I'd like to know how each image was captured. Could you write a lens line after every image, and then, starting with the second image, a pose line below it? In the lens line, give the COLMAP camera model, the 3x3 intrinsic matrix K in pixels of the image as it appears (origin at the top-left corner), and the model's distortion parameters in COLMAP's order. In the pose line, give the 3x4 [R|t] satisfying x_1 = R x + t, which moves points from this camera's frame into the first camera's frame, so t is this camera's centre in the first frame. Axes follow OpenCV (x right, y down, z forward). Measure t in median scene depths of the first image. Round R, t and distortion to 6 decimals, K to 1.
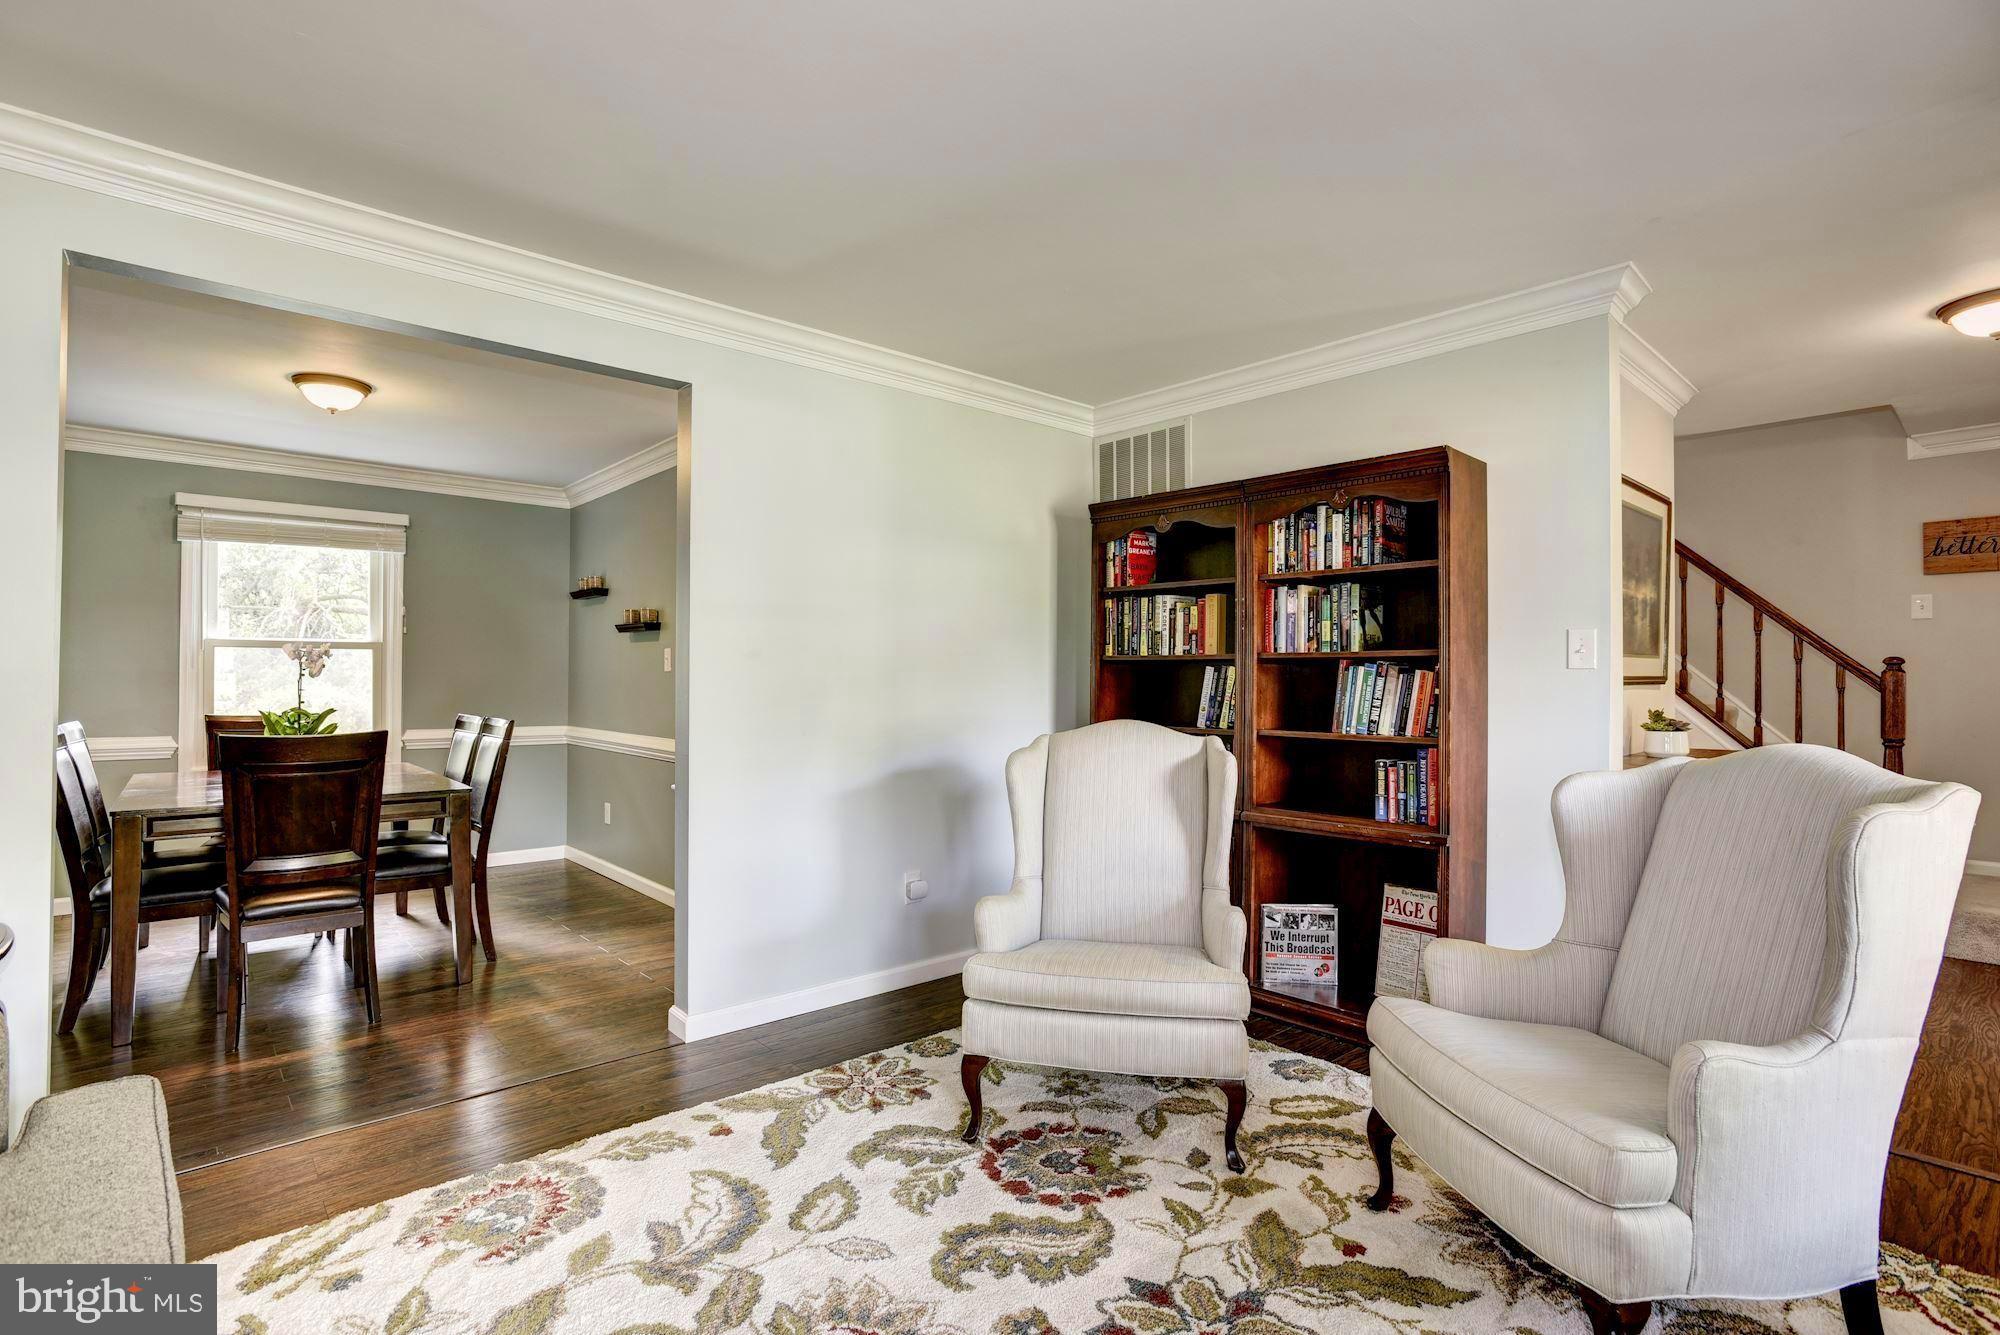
lens RADIAL K [[955.8, 0, 991.5], [0, 955.8, 666.6], [0, 0, 1]] dist [0.009790, -0.000485]
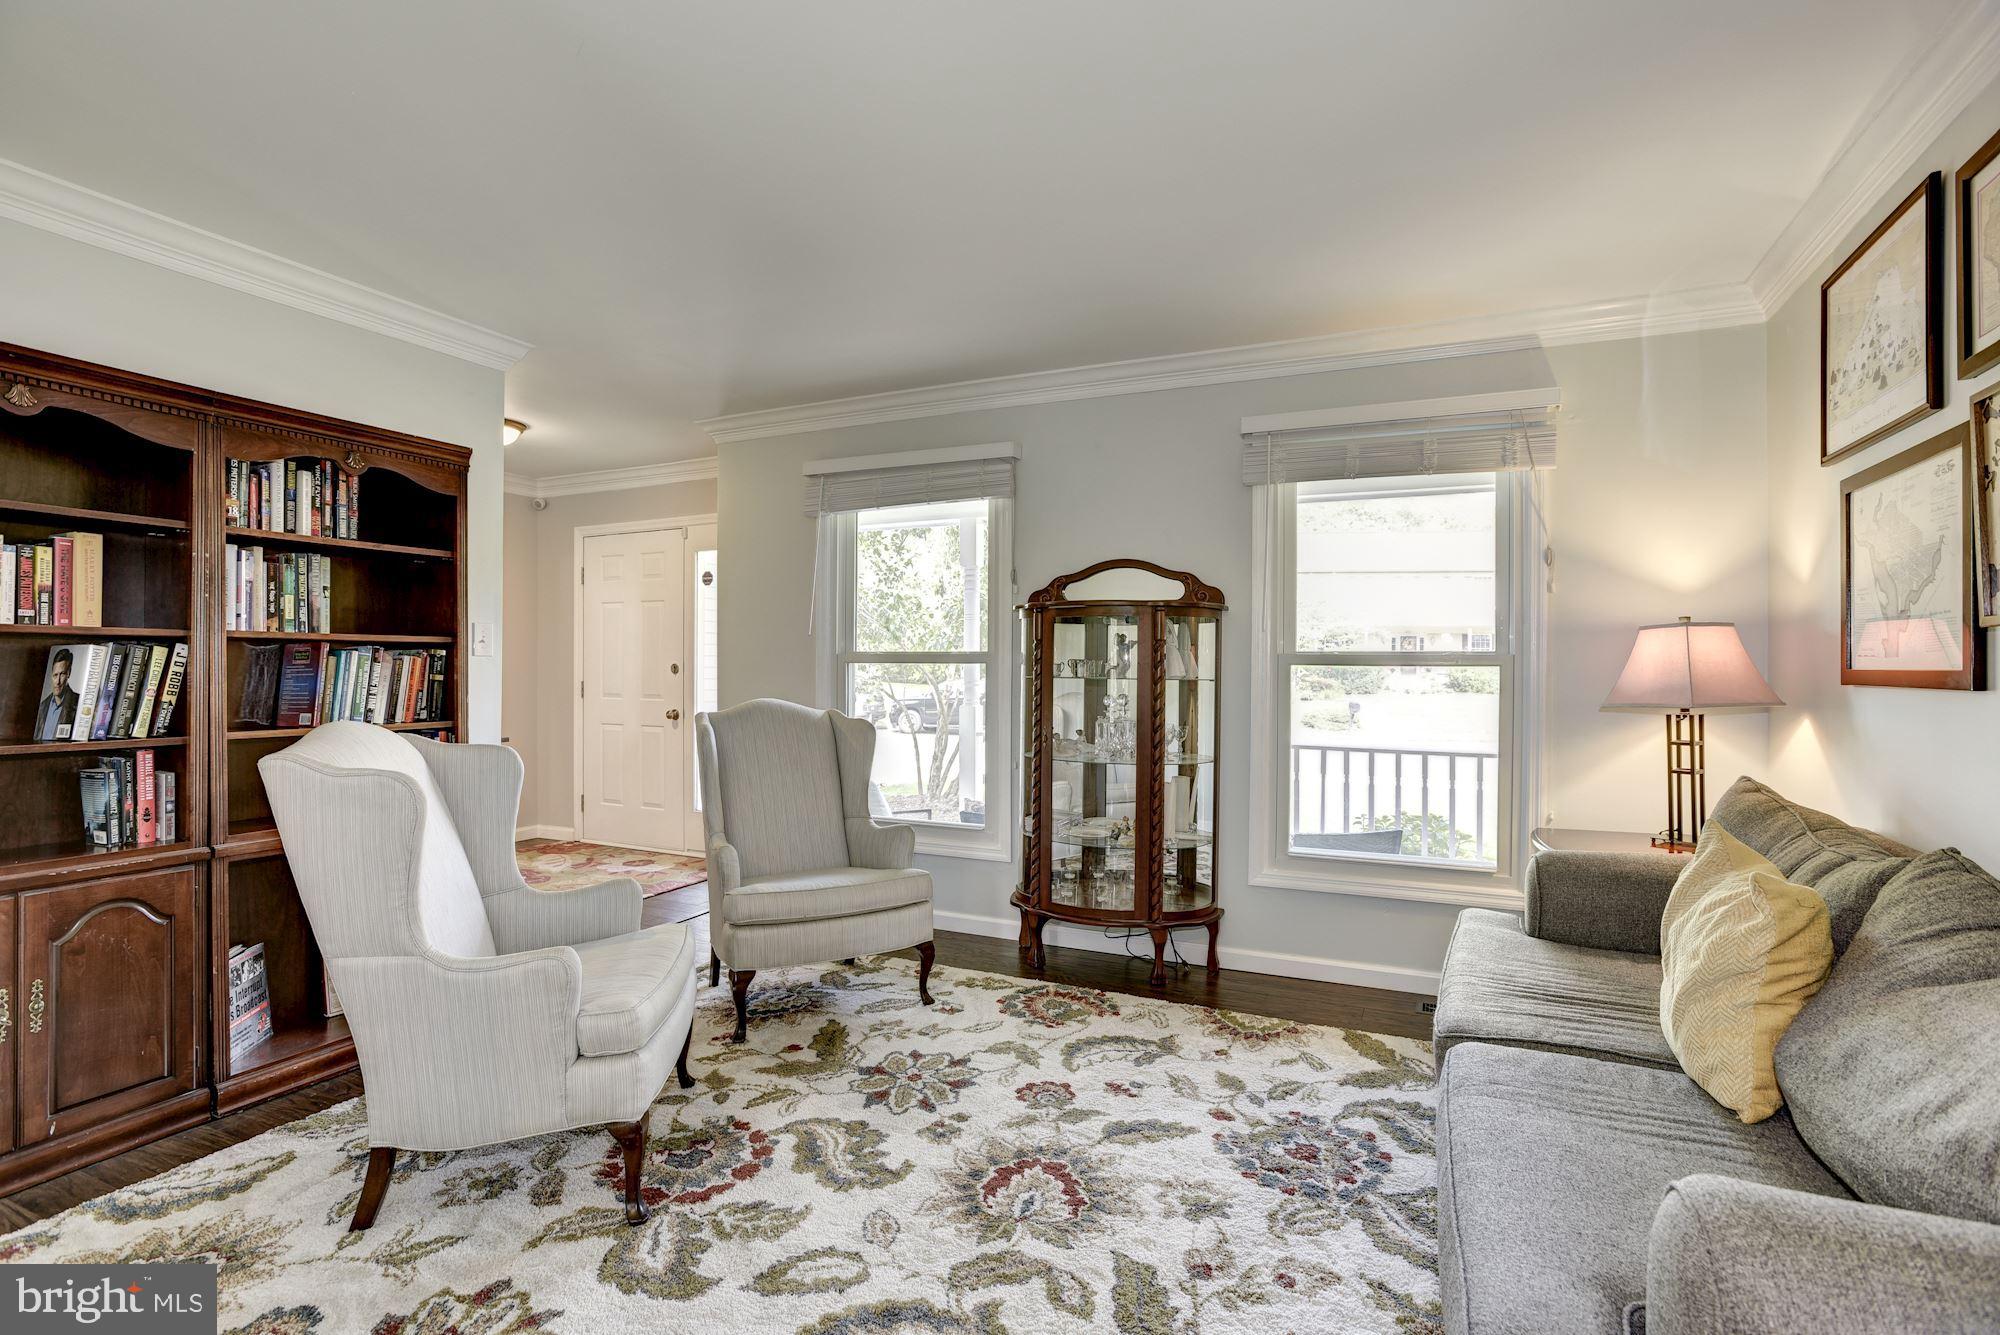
lens RADIAL K [[955.8, 0, 995.2], [0, 955.8, 667.8], [0, 0, 1]] dist [0.009790, -0.000485]
pose [[-0.368213, 0.001618, 0.929740, -0.818323], [-0.004645, 0.999983, -0.003580, 0.019415], [-0.929730, -0.005637, -0.368199, 0.927988]]
